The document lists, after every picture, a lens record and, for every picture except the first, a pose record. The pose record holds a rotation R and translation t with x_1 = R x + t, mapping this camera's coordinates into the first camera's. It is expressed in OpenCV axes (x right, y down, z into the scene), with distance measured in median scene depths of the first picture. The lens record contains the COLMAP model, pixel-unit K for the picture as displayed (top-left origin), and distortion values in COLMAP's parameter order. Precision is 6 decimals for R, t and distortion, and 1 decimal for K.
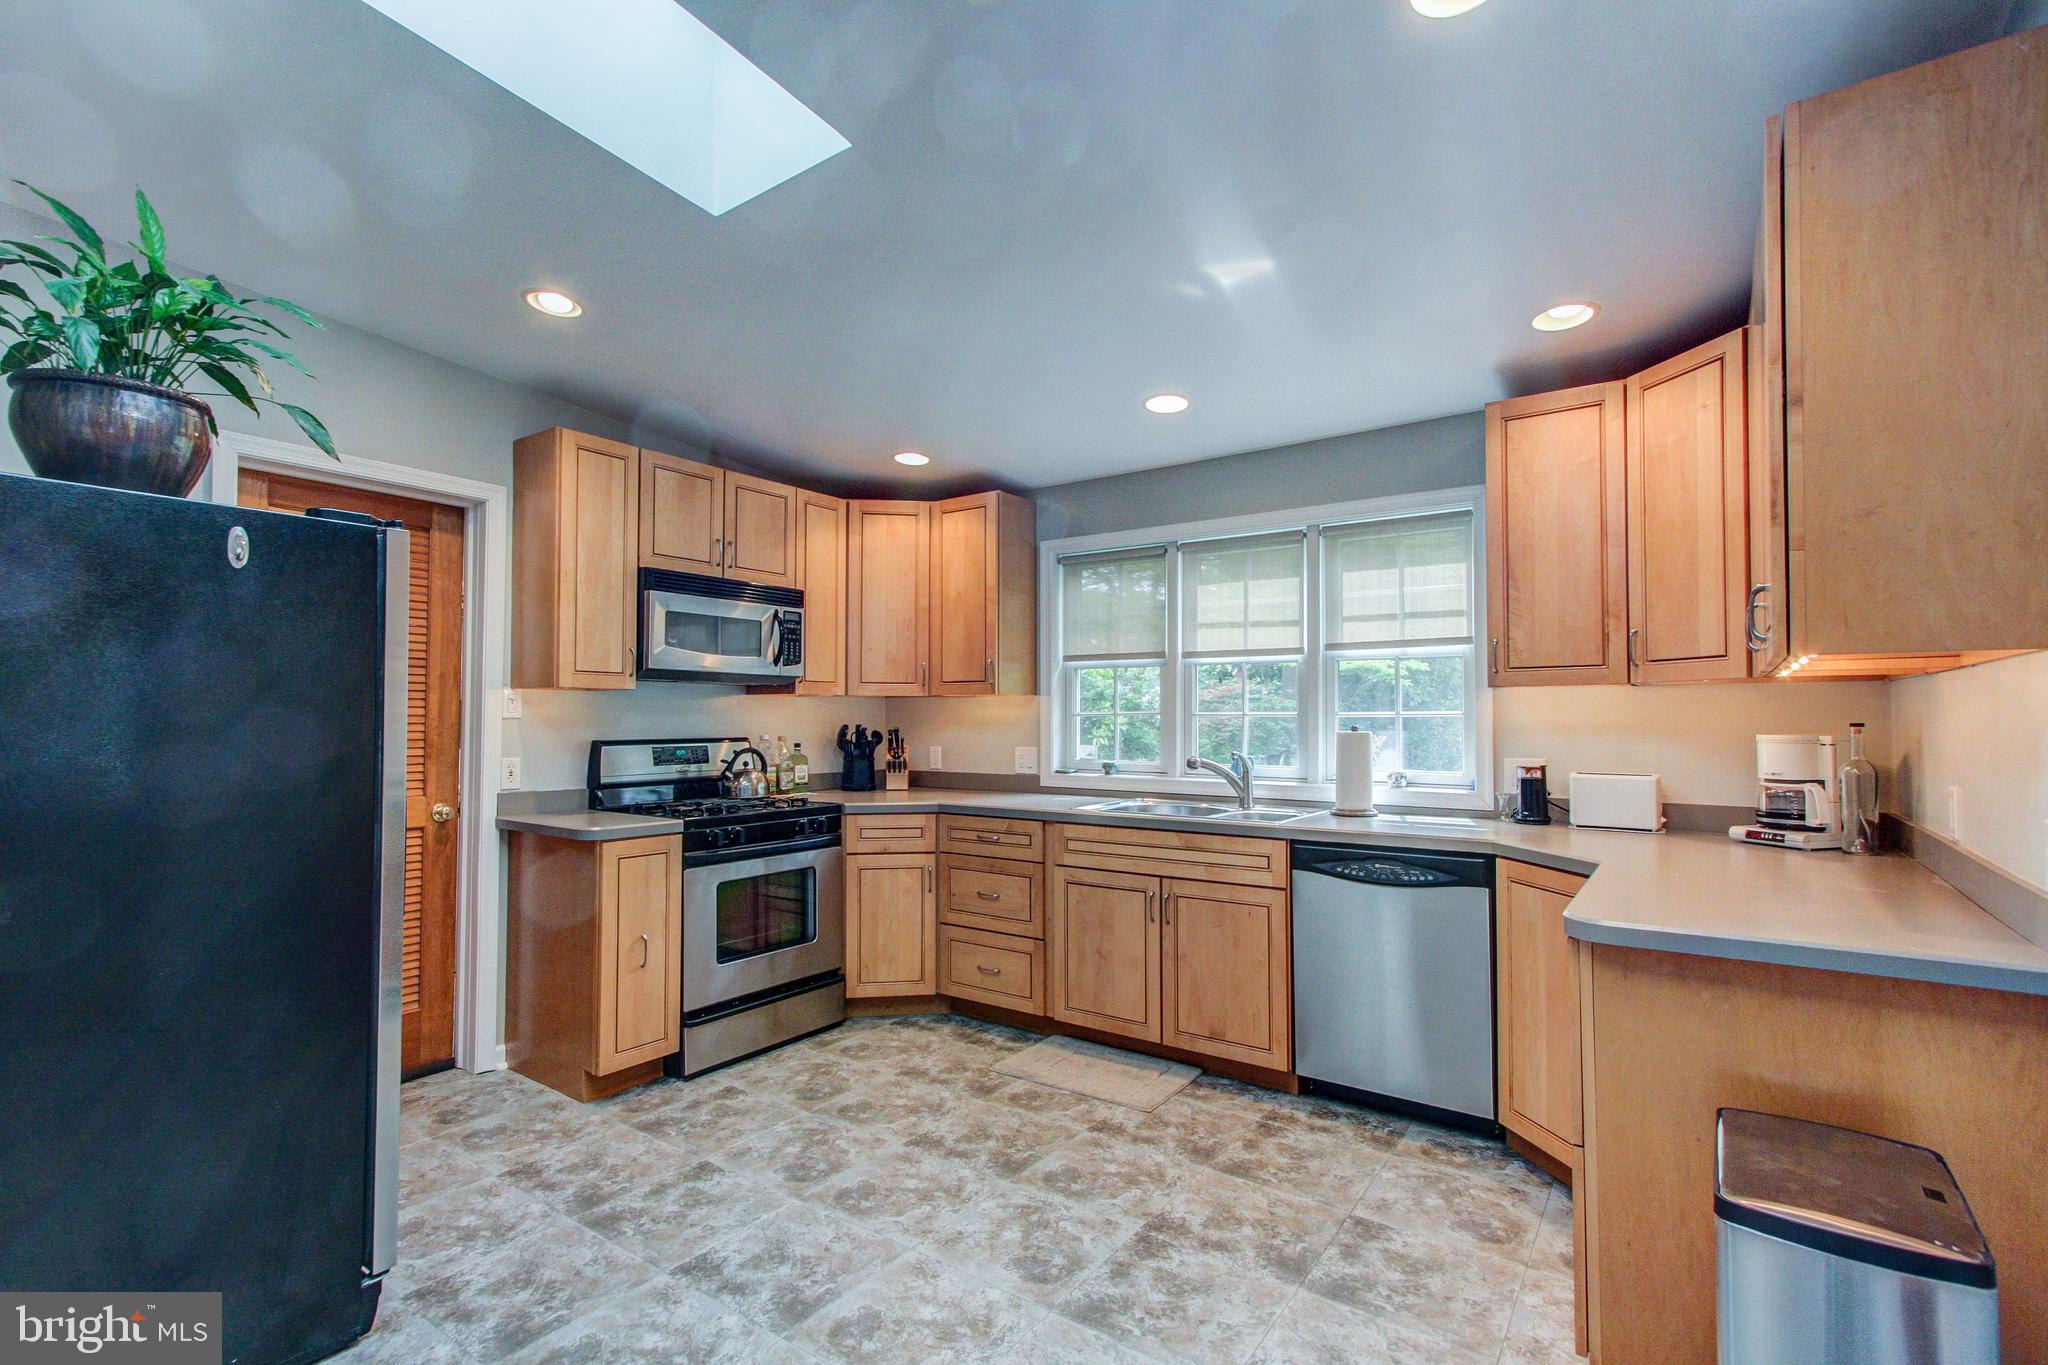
lens RADIAL K [[908.8, 0, 1017.4], [0, 908.8, 724.4], [0, 0, 1]] dist [-0.015353, 0.000213]
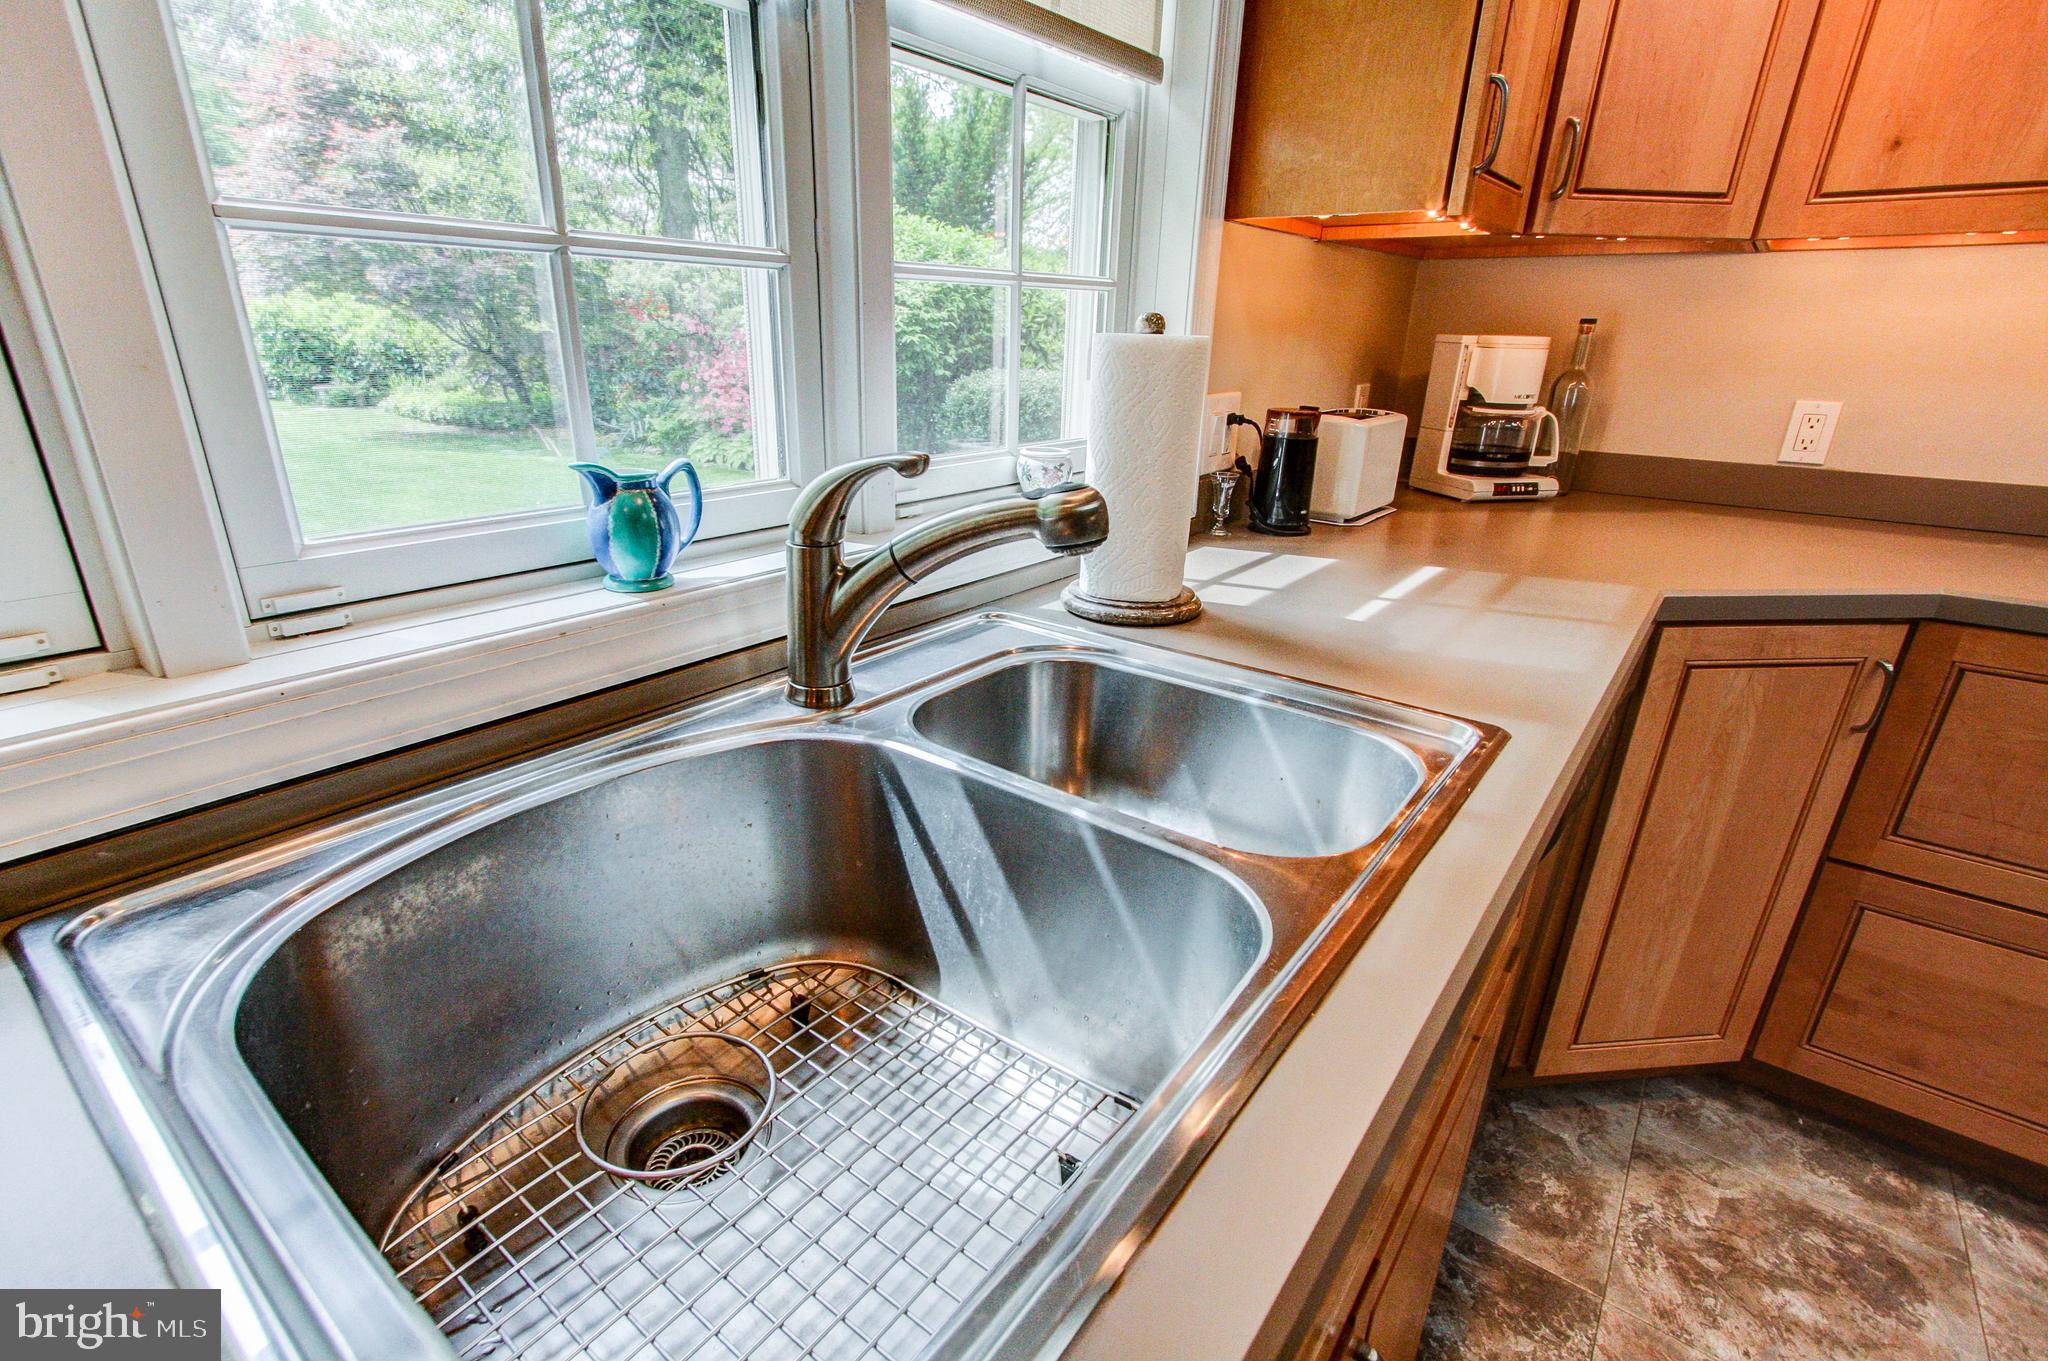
lens RADIAL K [[966.6, 0, 999.4], [0, 966.6, 694.0], [0, 0, 1]] dist [0.001909, 0.001069]
pose [[0.060496, -0.358149, 0.931702, 0.024452], [-0.014320, 0.933005, 0.359580, 0.004039], [-0.998066, -0.035095, 0.051315, 0.897687]]
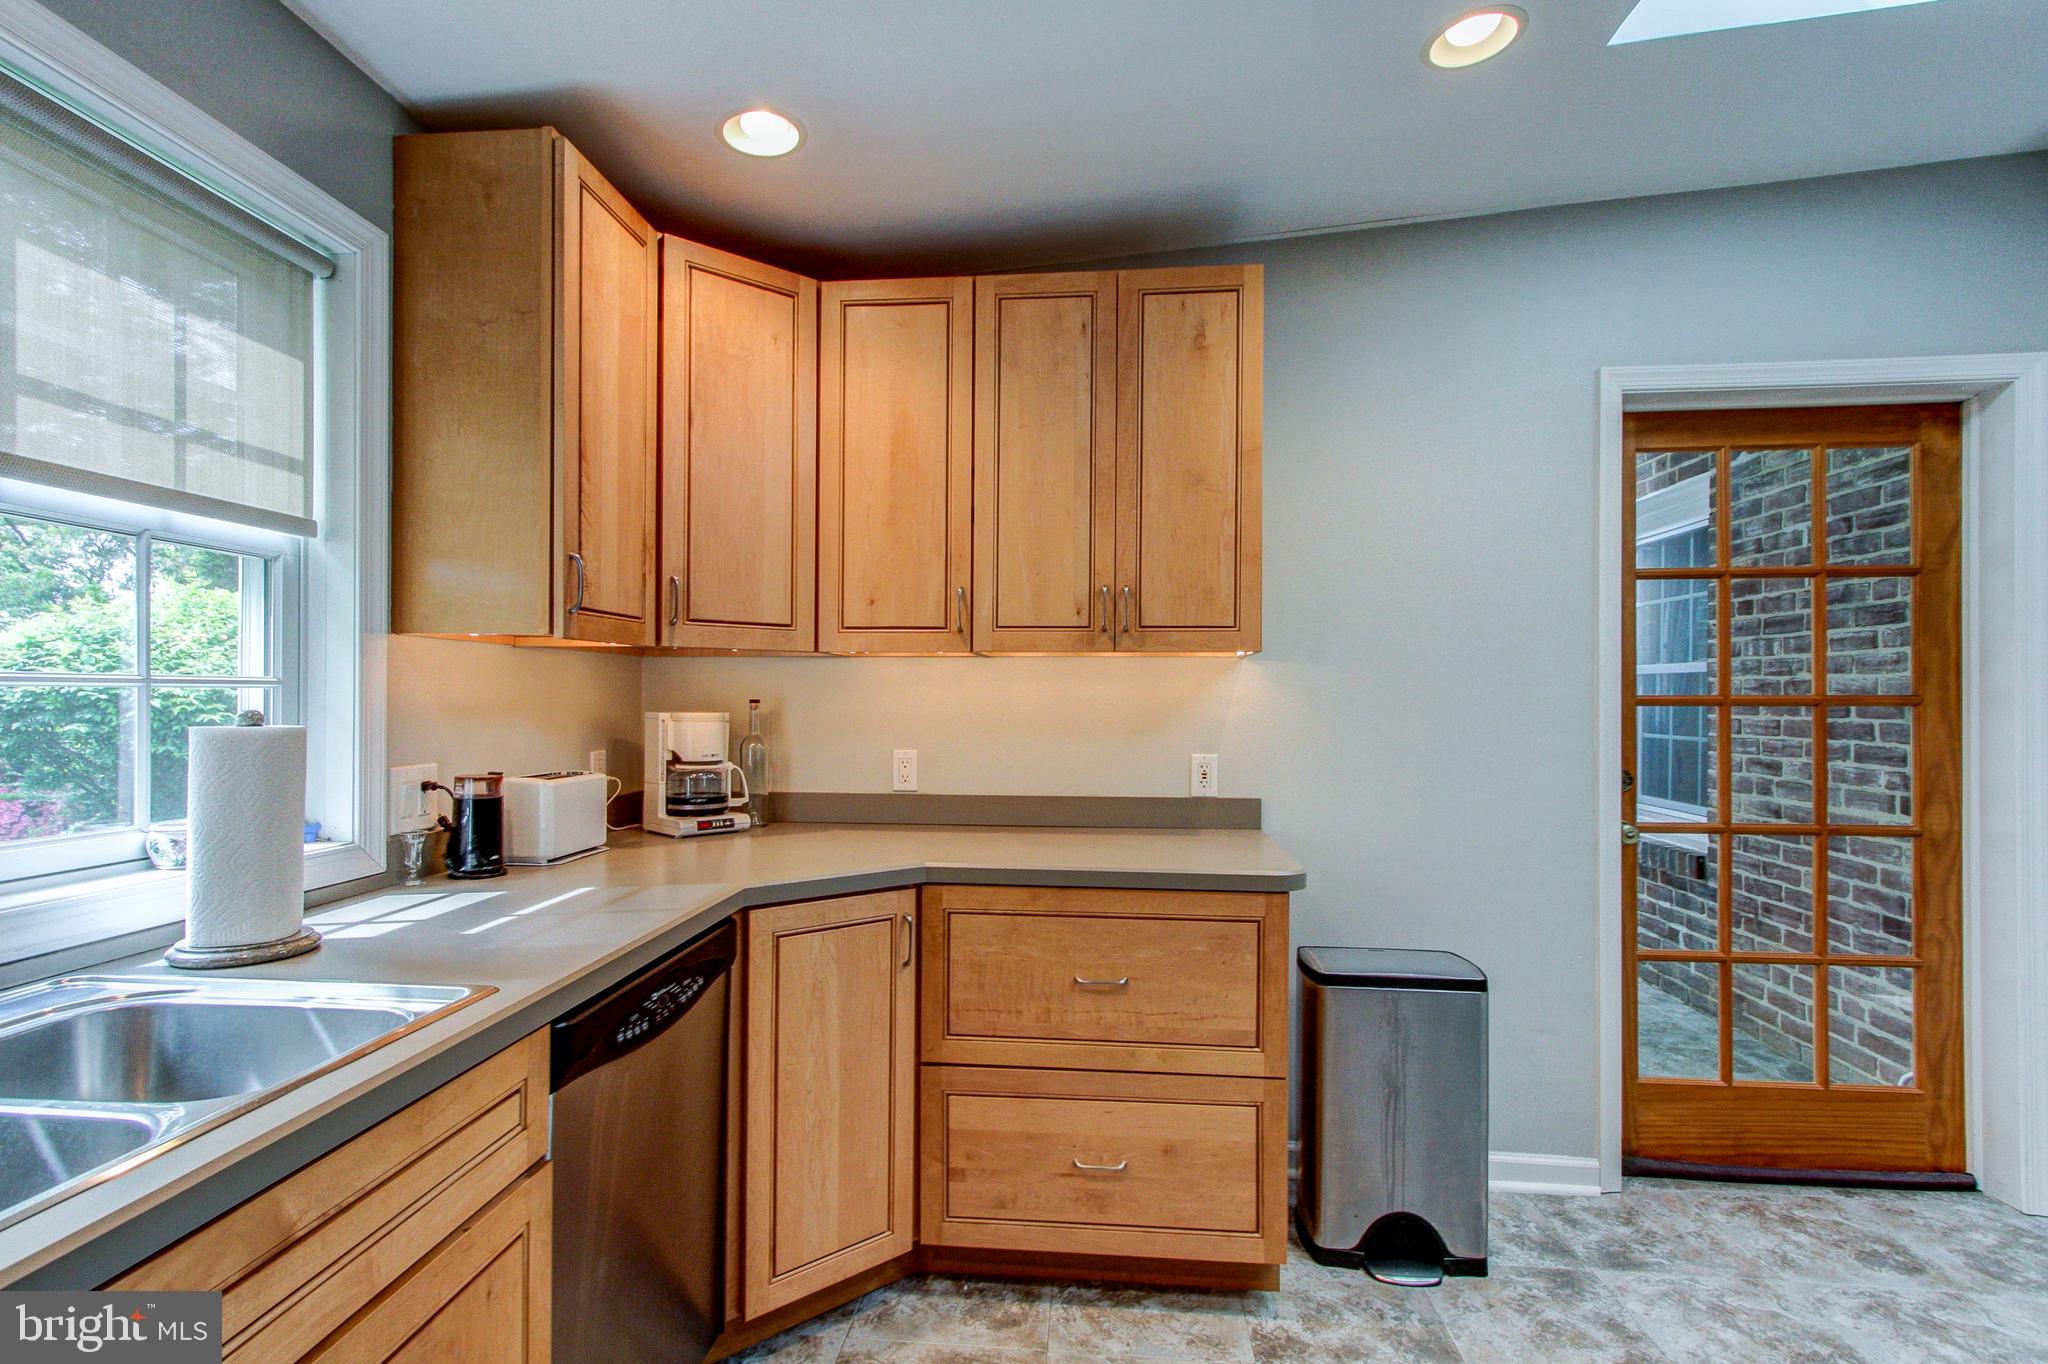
lens RADIAL K [[966.6, 0, 999.4], [0, 966.6, 695.5], [0, 0, 1]] dist [0.001909, 0.001069]
pose [[-0.491932, -0.001190, 0.870633, -0.107258], [-0.002935, 0.999996, -0.000292, -0.004650], [-0.870629, -0.002699, -0.491933, 0.811824]]
